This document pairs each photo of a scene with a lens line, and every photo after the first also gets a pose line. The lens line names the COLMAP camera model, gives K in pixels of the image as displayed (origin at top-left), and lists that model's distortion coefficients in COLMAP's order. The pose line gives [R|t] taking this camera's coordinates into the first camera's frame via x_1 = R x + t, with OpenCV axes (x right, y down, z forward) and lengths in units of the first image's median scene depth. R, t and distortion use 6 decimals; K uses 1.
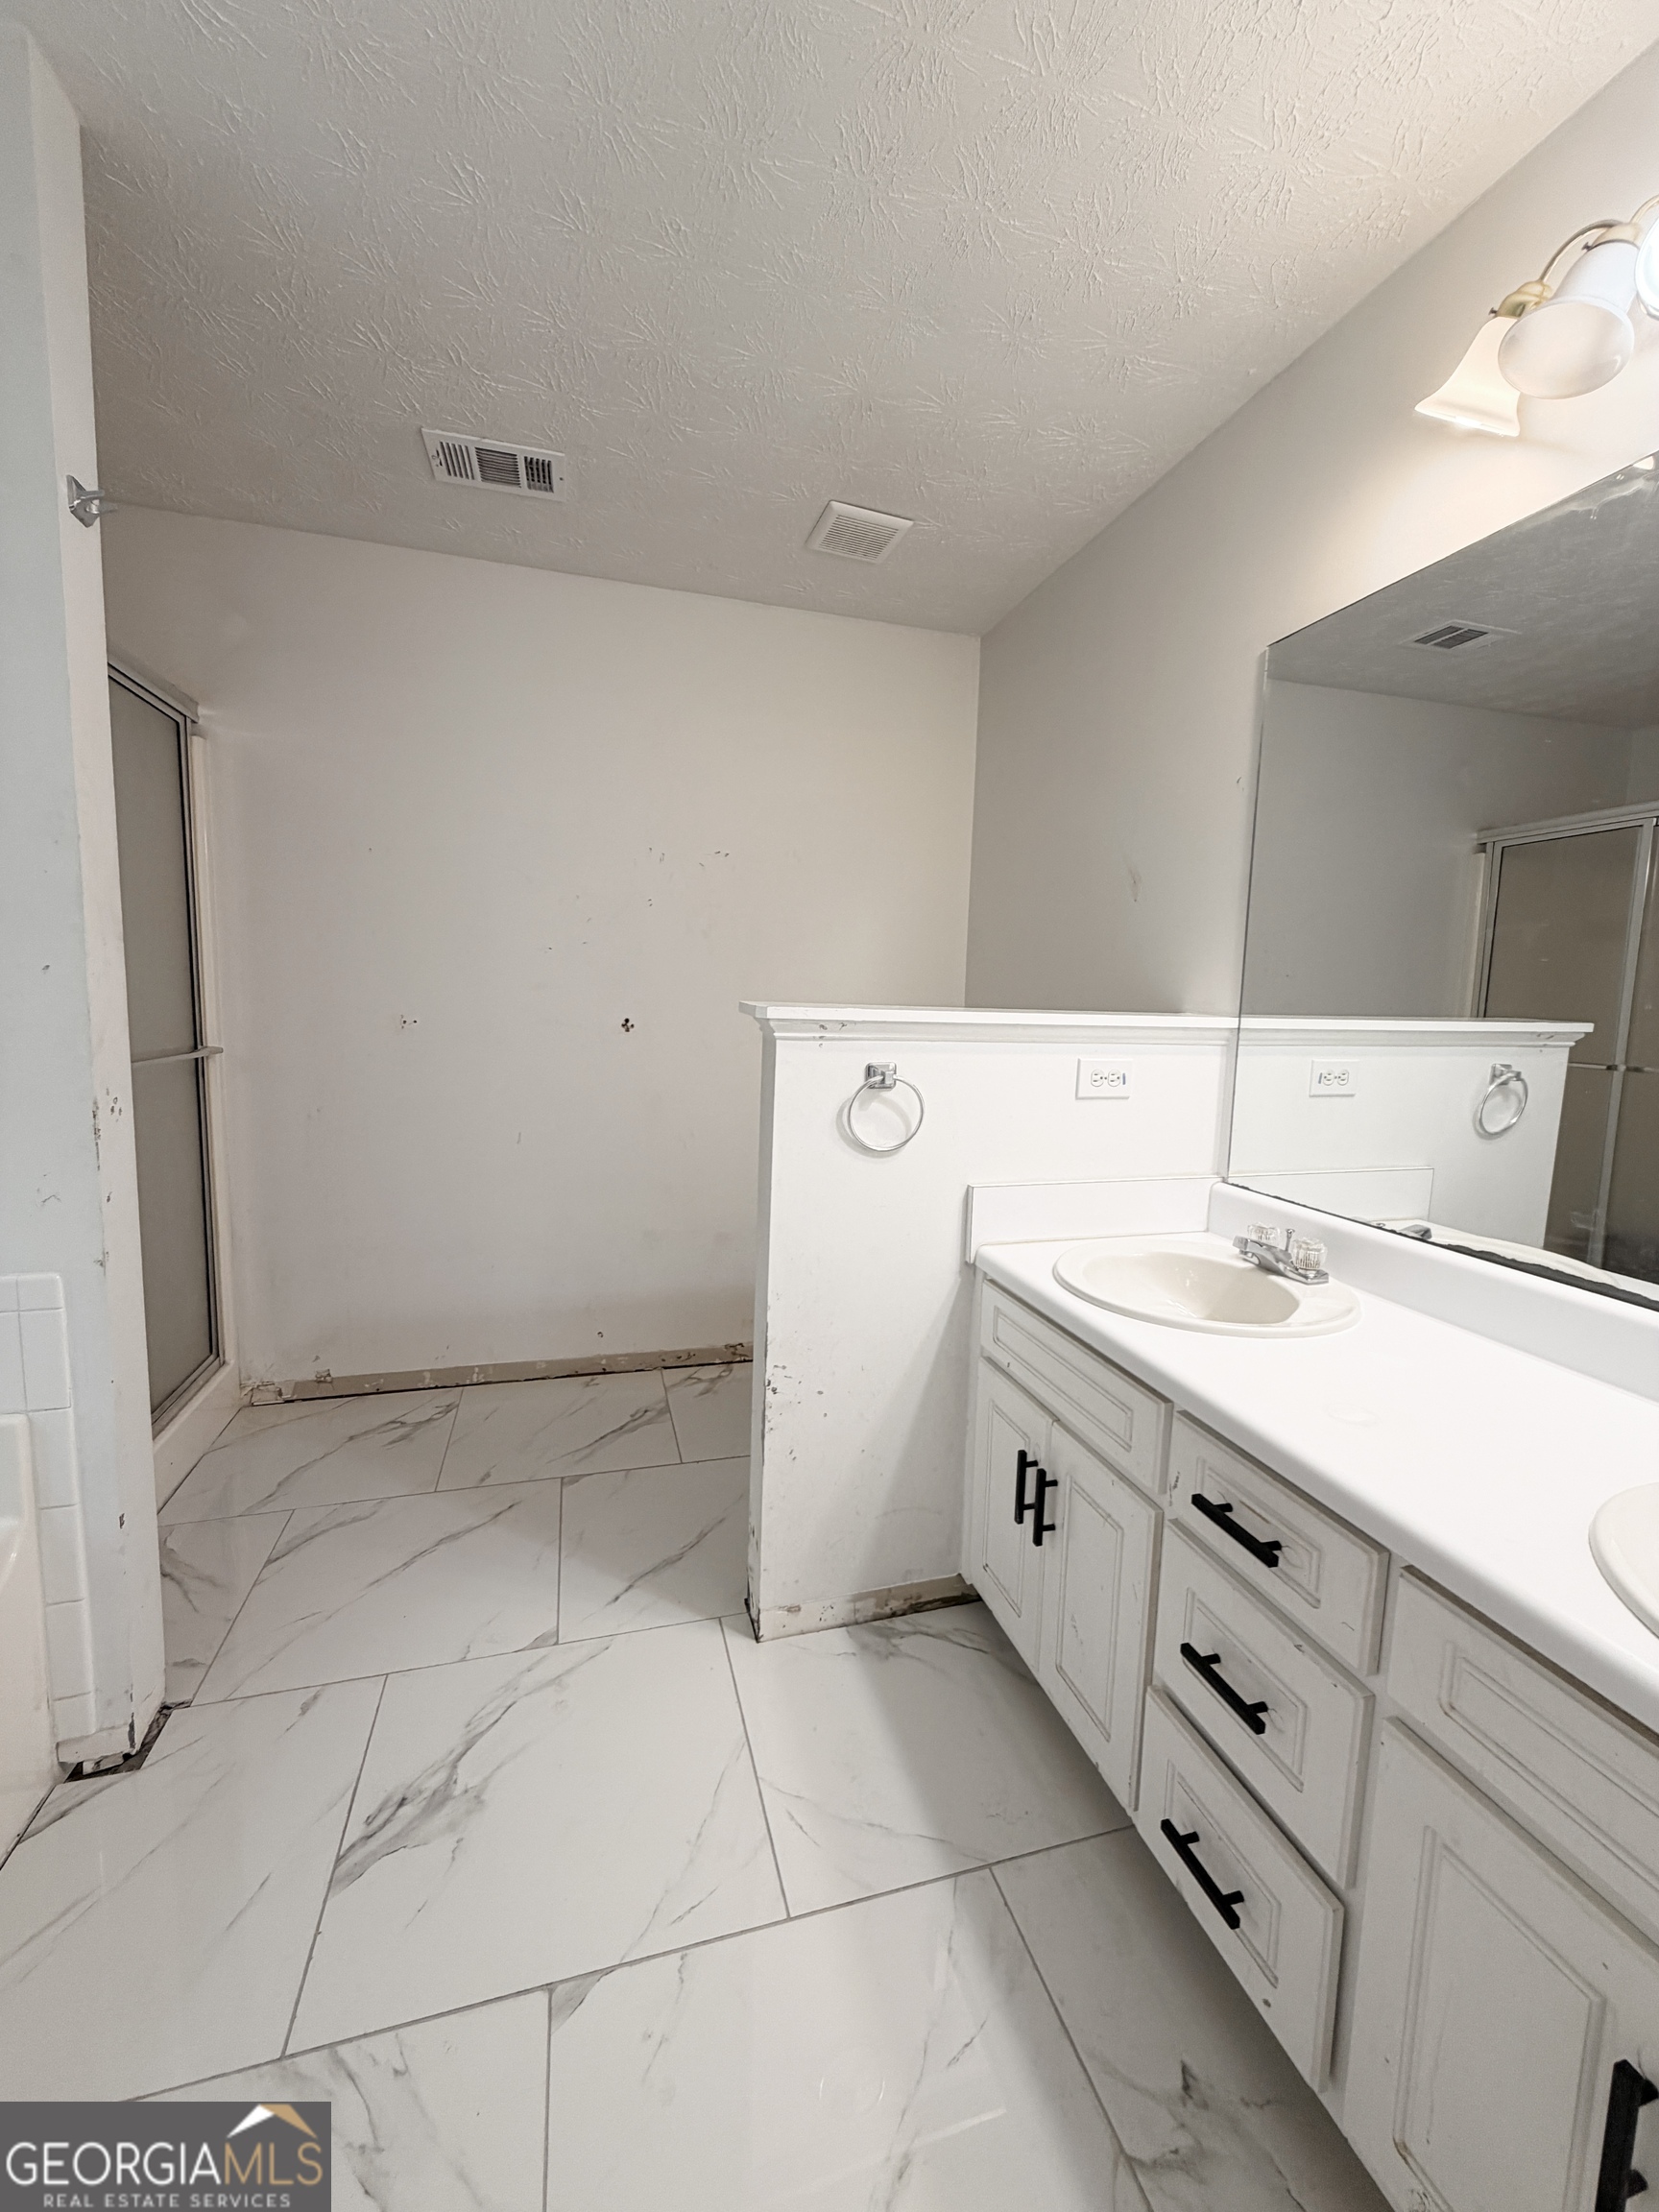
lens RADIAL K [[885.7, 0, 831.7], [0, 885.7, 1095.0], [0, 0, 1]] dist [-0.008843, 0.003314]
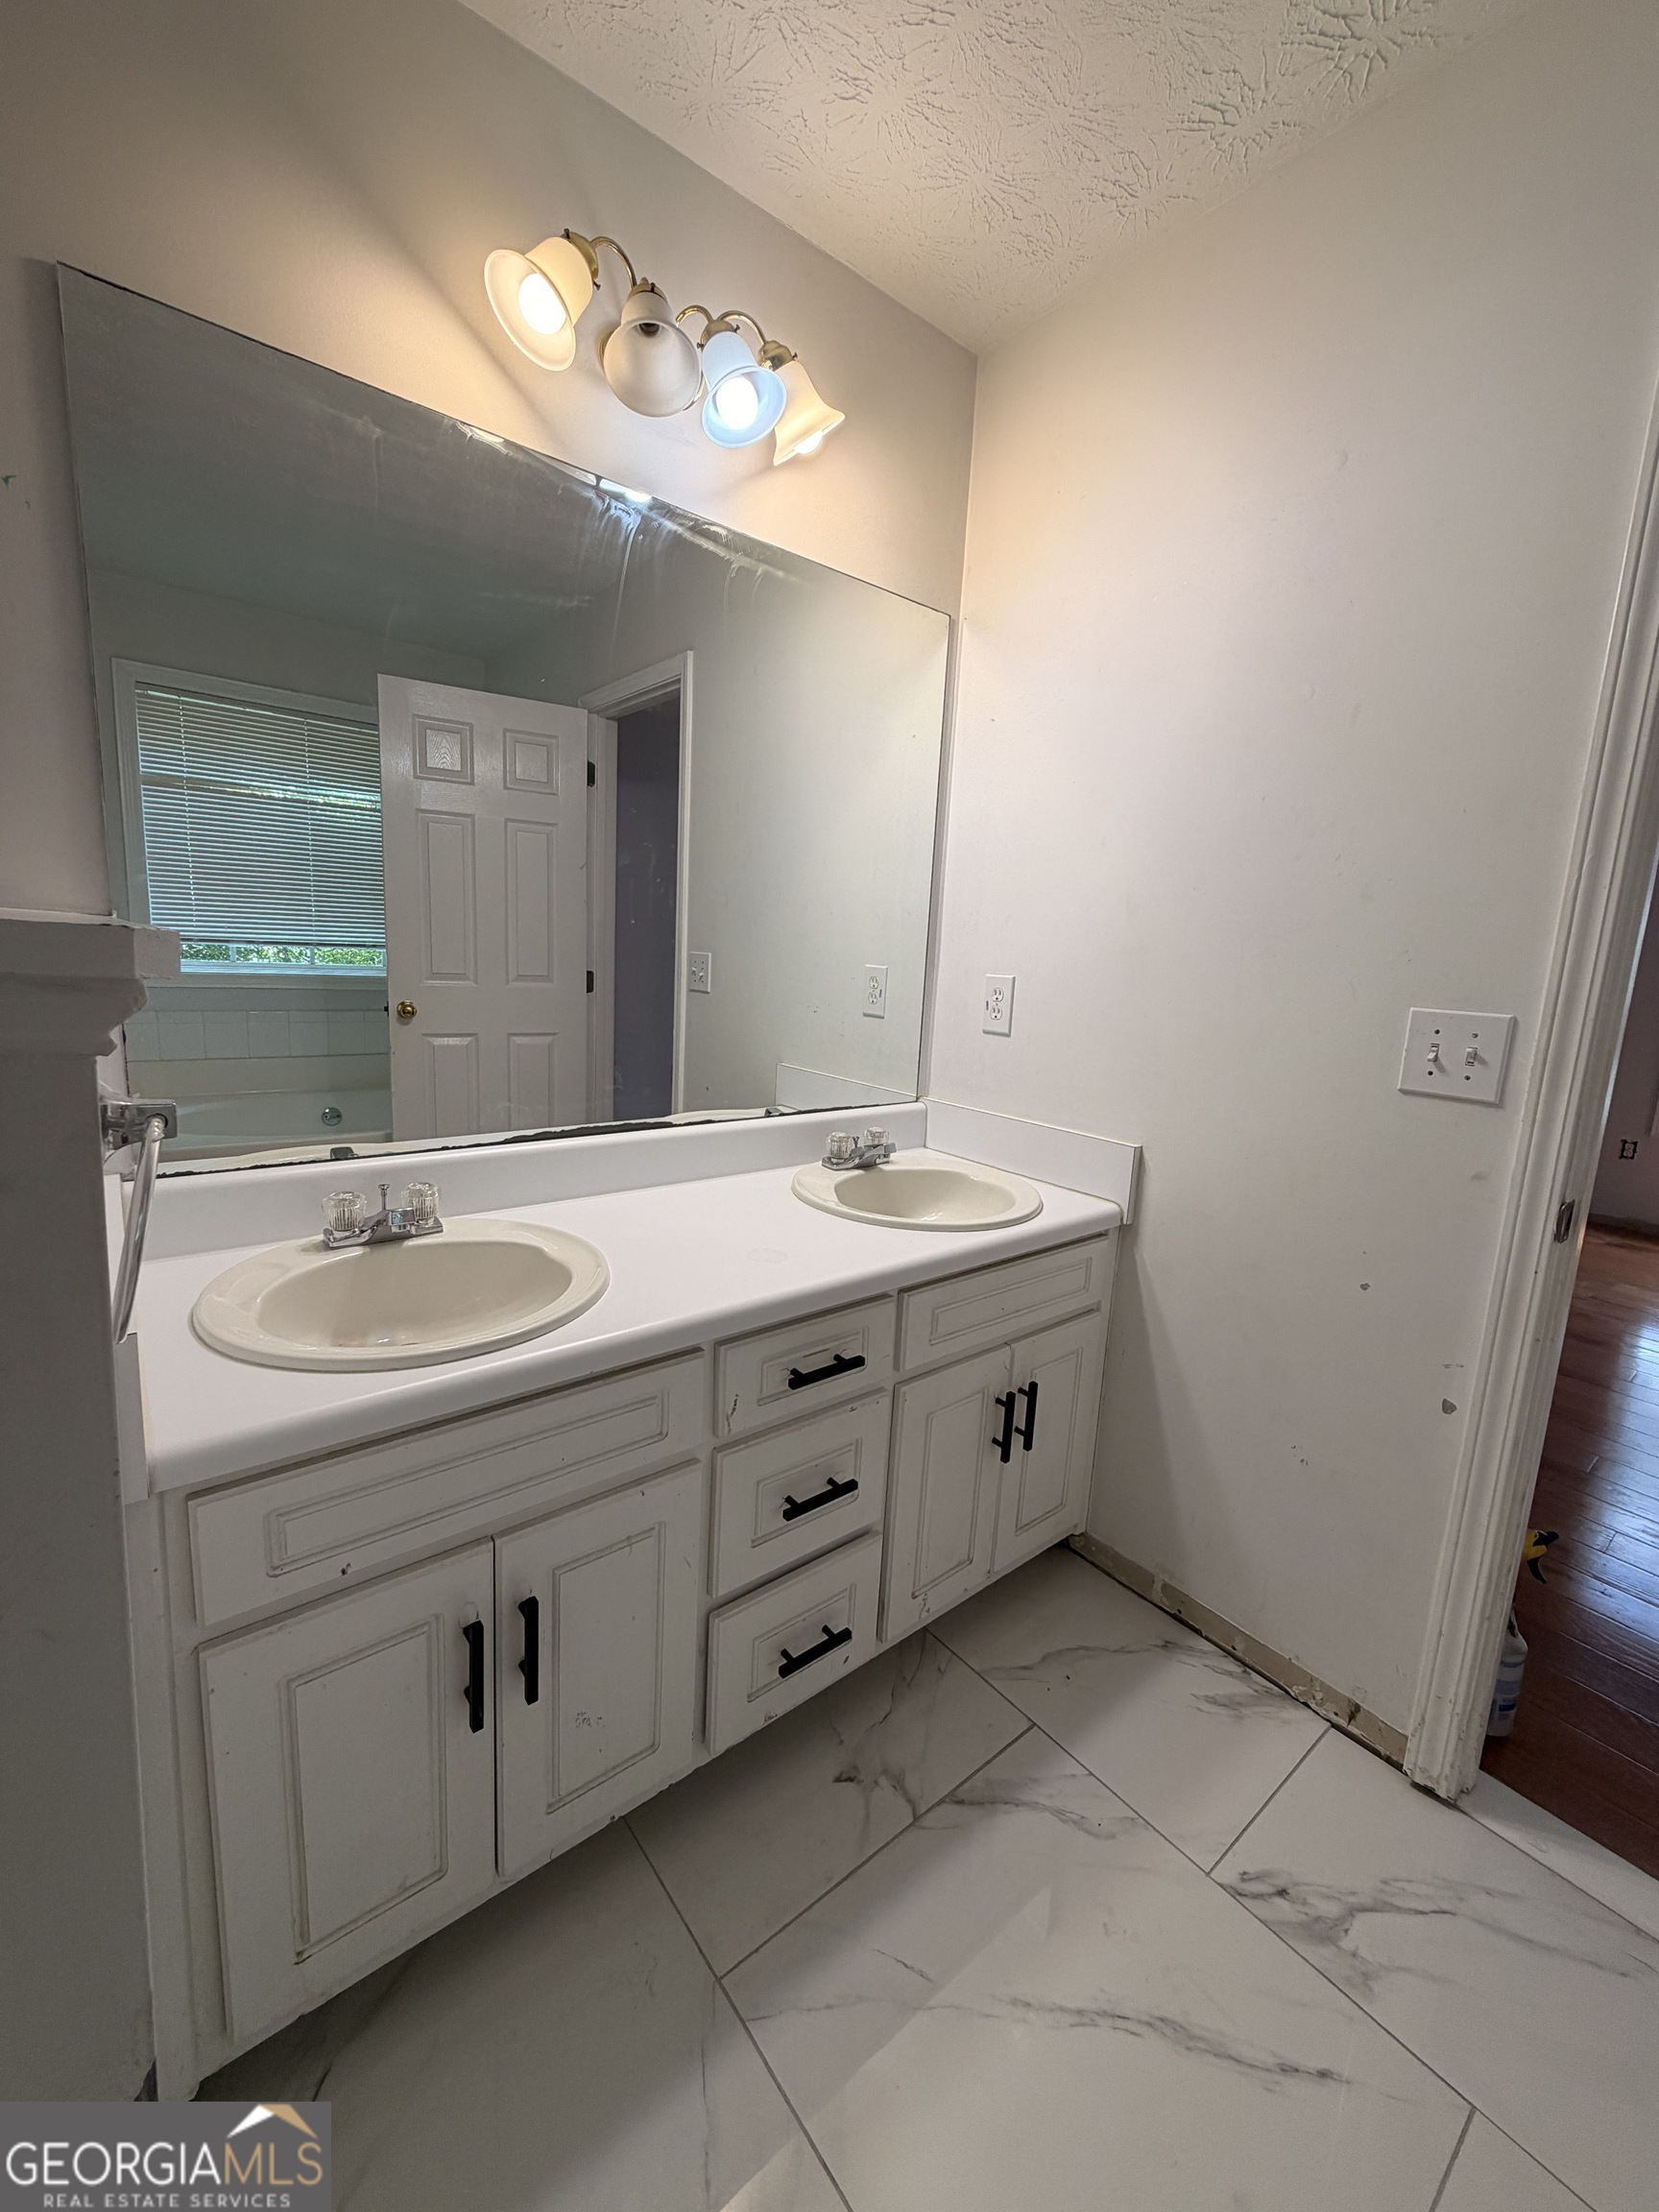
lens RADIAL K [[885.7, 0, 835.3], [0, 885.7, 1100.2], [0, 0, 1]] dist [-0.008843, 0.003314]
pose [[-0.392403, -0.202249, 0.897282, -0.543401], [0.040989, 0.970712, 0.236725, -0.149978], [-0.918879, 0.129671, -0.372620, 1.352057]]
